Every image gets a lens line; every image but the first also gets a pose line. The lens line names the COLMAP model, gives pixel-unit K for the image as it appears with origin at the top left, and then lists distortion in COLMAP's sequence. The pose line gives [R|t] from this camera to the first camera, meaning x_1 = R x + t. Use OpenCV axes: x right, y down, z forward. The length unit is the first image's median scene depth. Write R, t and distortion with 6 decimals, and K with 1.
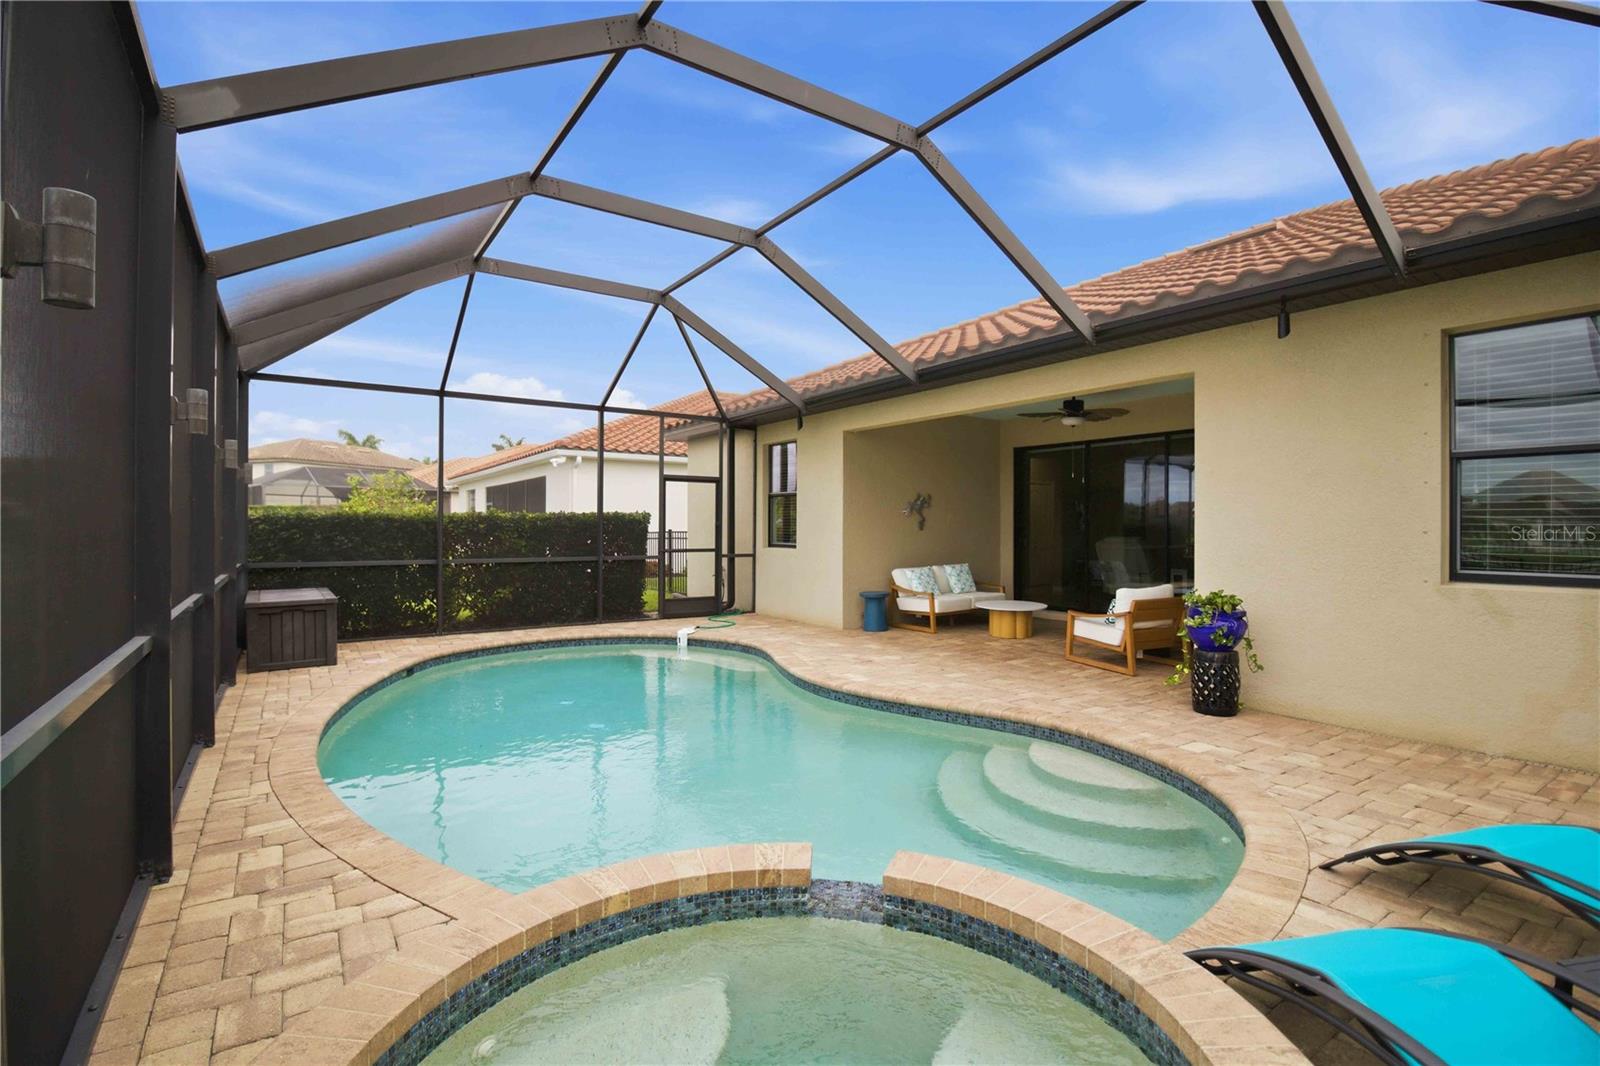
lens RADIAL K [[756.2, 0, 819.4], [0, 756.2, 530.6], [0, 0, 1]] dist [0.028067, -0.000002]
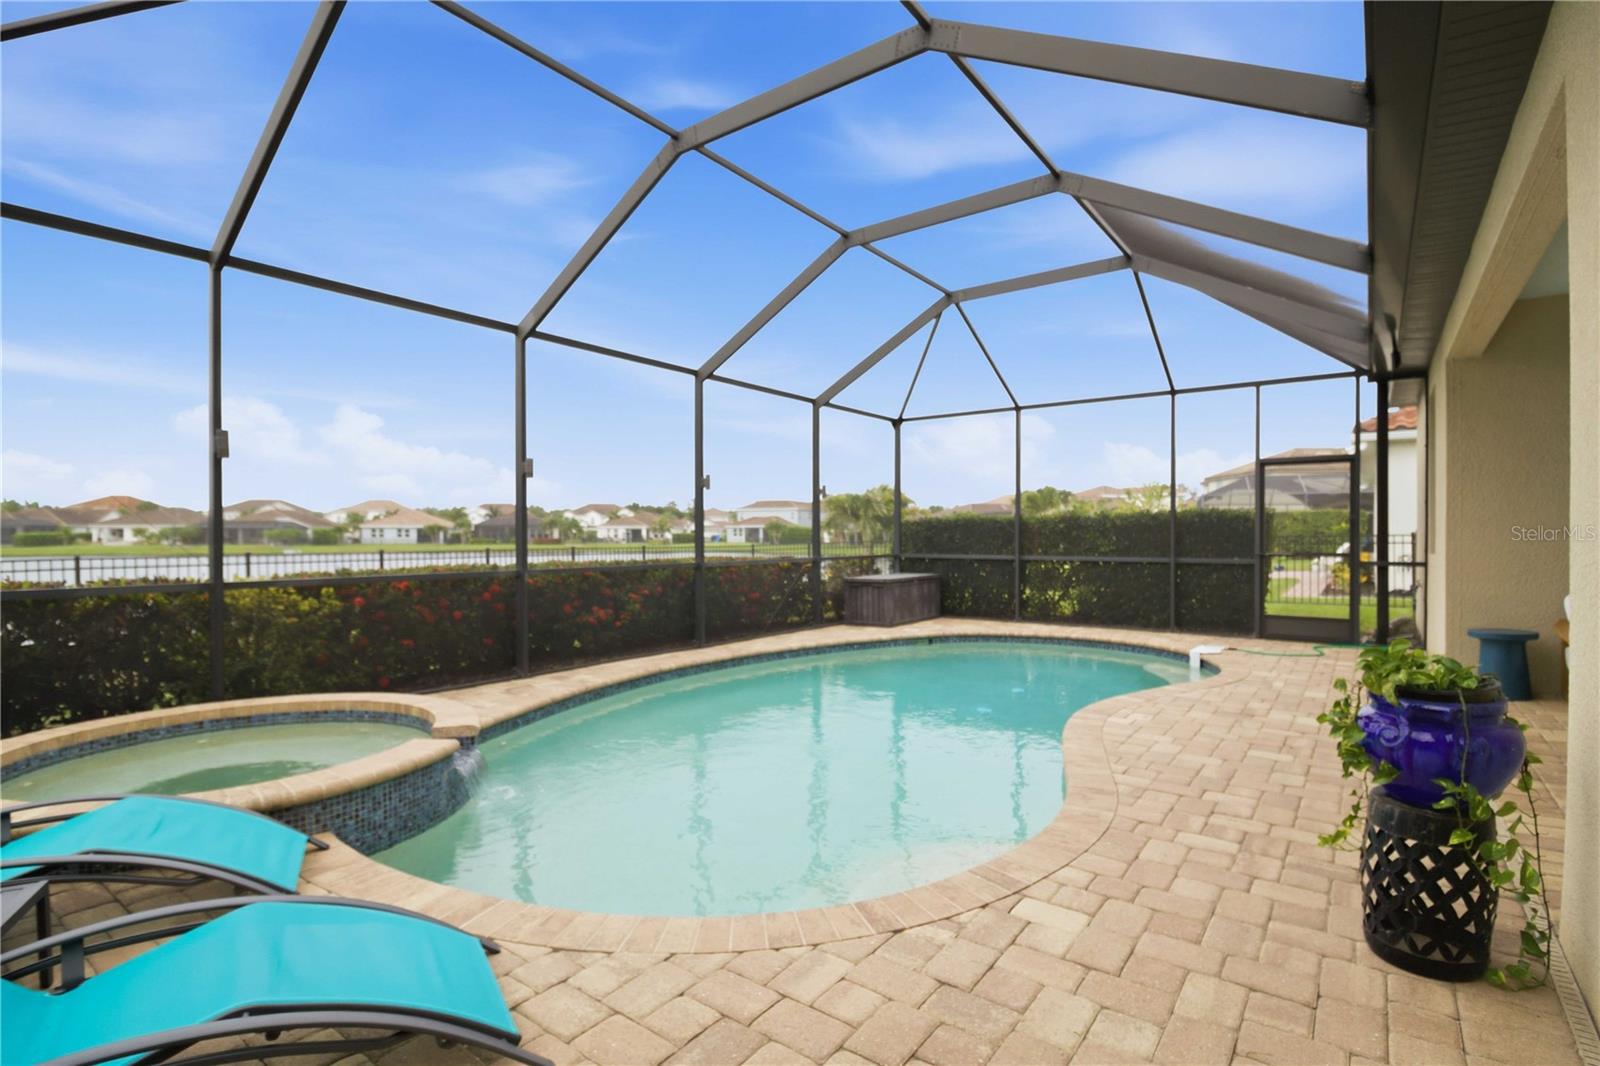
lens RADIAL K [[758.1, 0, 823.5], [0, 758.1, 538.5], [0, 0, 1]] dist [0.001555, -0.000042]
pose [[0.321002, 0.000998, -0.947078, 0.520396], [-0.001604, 0.999999, 0.000511, 0.013205], [0.947077, 0.001355, 0.321003, 0.380876]]
